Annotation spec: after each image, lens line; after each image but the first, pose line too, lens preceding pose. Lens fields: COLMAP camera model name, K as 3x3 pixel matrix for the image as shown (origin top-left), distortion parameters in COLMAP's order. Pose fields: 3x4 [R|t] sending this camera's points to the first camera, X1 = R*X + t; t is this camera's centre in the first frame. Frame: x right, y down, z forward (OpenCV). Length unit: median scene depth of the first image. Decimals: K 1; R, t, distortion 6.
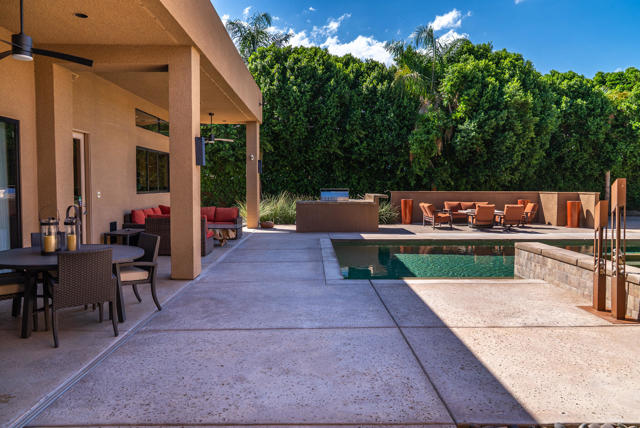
lens RADIAL K [[466.9, 0, 321.3], [0, 466.9, 211.9], [0, 0, 1]] dist [-0.013275, -0.007365]
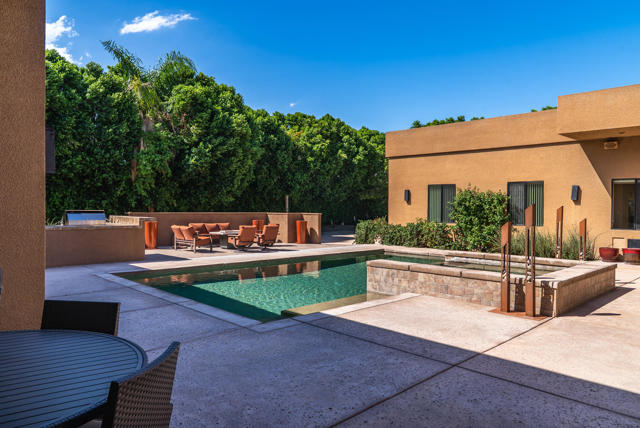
lens RADIAL K [[437.1, 0, 321.0], [0, 437.1, 213.5], [0, 0, 1]] dist [-0.027925, 0.003654]
pose [[0.724277, -0.002904, 0.689503, -0.164197], [0.029649, 0.999197, -0.026936, -0.009616], [-0.688872, 0.039952, 0.723781, 0.148150]]
